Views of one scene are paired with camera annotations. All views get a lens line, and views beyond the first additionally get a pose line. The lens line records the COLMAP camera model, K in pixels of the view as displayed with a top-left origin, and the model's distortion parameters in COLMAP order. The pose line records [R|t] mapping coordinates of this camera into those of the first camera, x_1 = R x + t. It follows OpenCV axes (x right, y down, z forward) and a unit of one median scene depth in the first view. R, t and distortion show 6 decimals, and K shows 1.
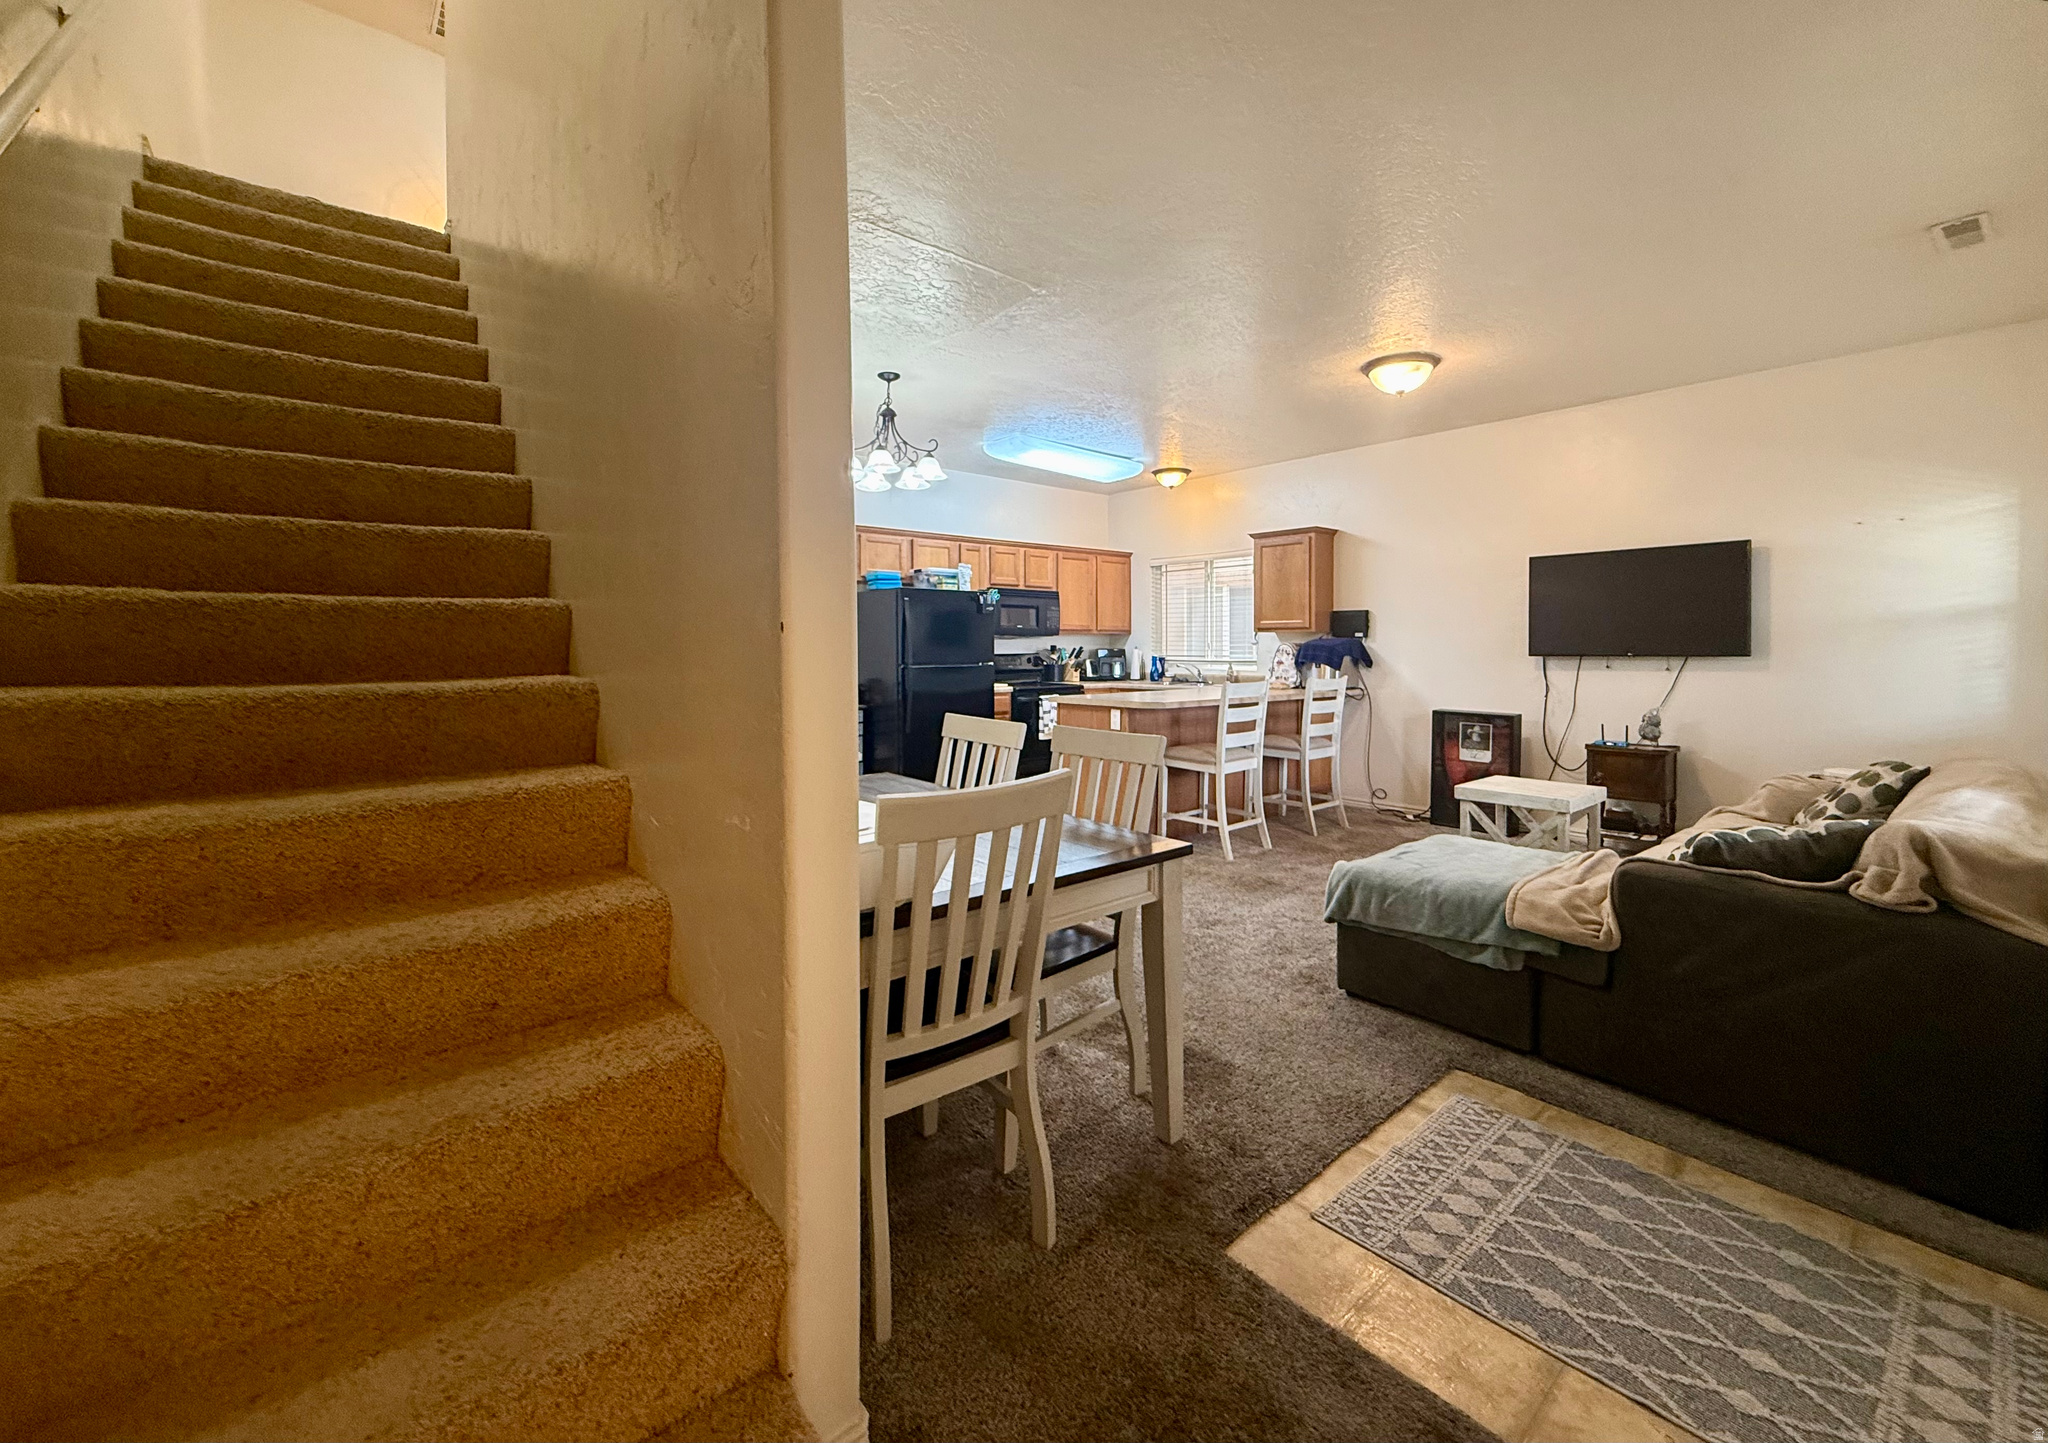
lens RADIAL K [[834.4, 0, 1031.8], [0, 834.4, 668.3], [0, 0, 1]] dist [0.000071, 0.000446]
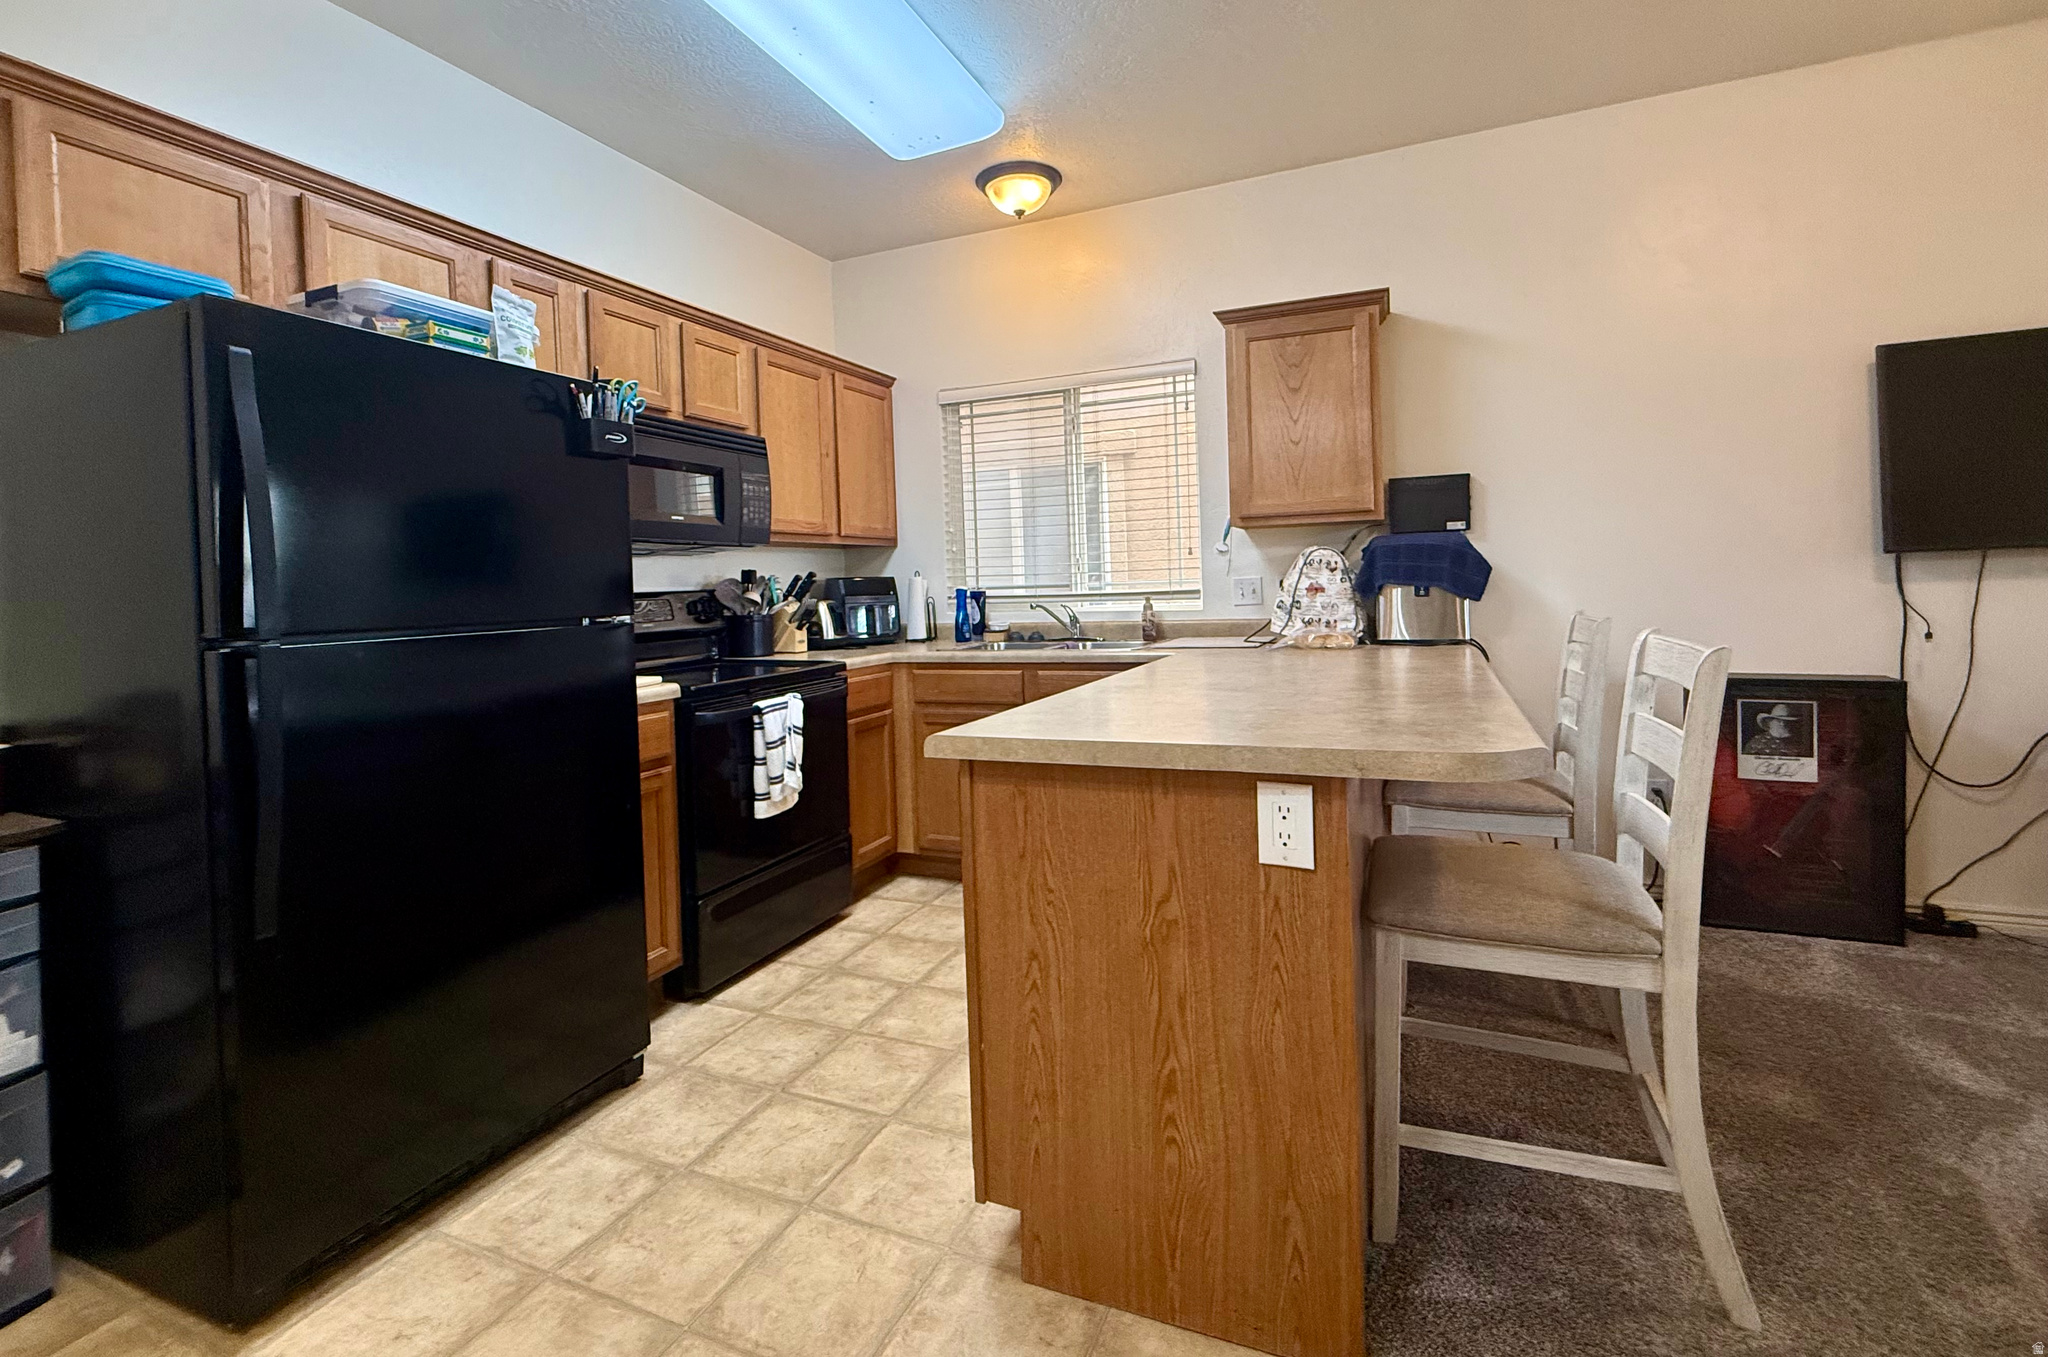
lens RADIAL K [[914.2, 0, 1014.2], [0, 914.2, 598.1], [0, 0, 1]] dist [-0.003165, 0.001167]
pose [[0.899676, -0.033689, 0.435257, -0.081239], [0.041783, 0.999086, -0.009035, -0.005278], [-0.434555, 0.026315, 0.900261, 0.782103]]
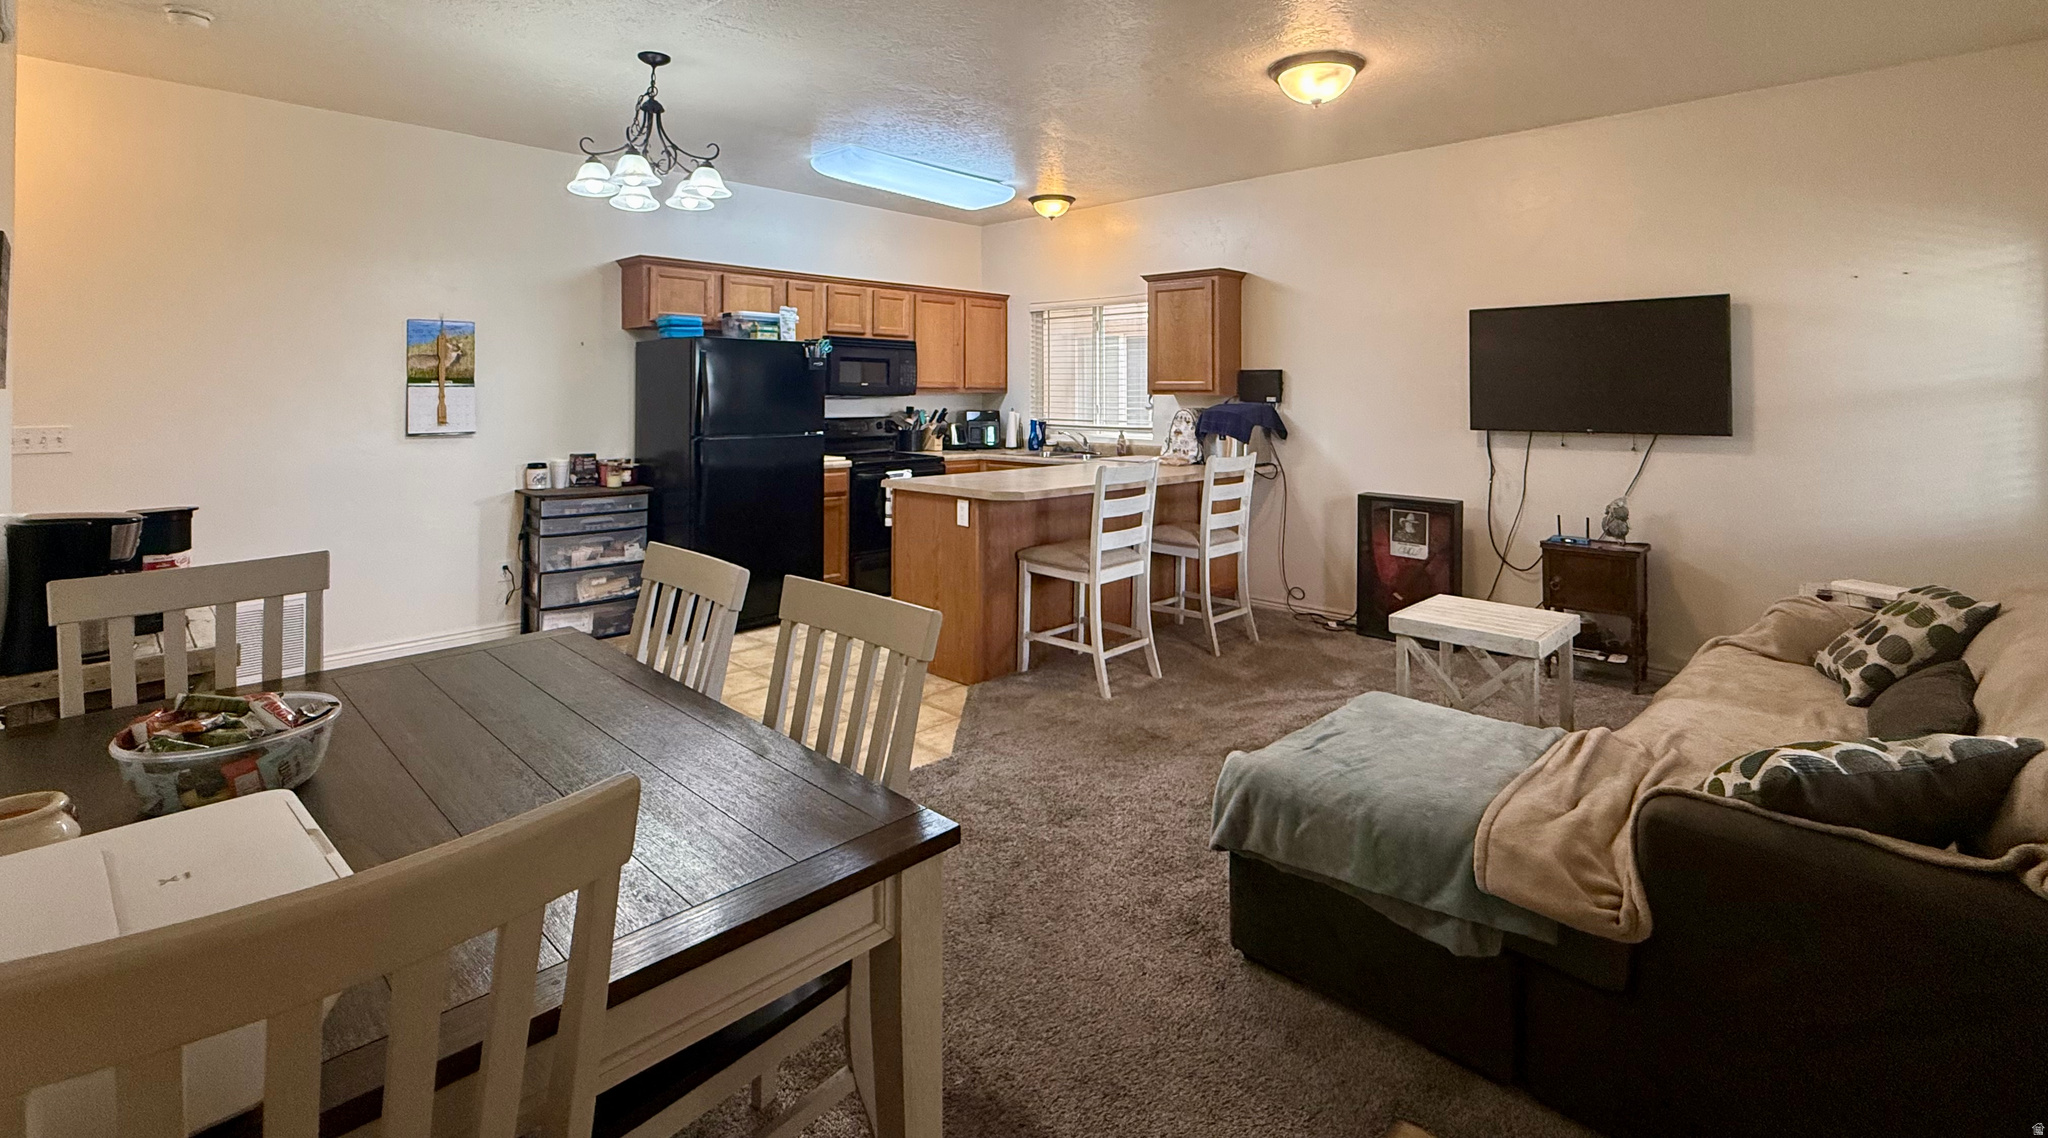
lens RADIAL K [[910.6, 0, 1013.1], [0, 910.6, 385.0], [0, 0, 1]] dist [0.005427, -0.001309]
pose [[0.996023, 0.007079, 0.088811, 0.069757], [-0.004041, 0.999402, -0.034334, -0.027541], [-0.089001, 0.033839, 0.995457, 0.150734]]
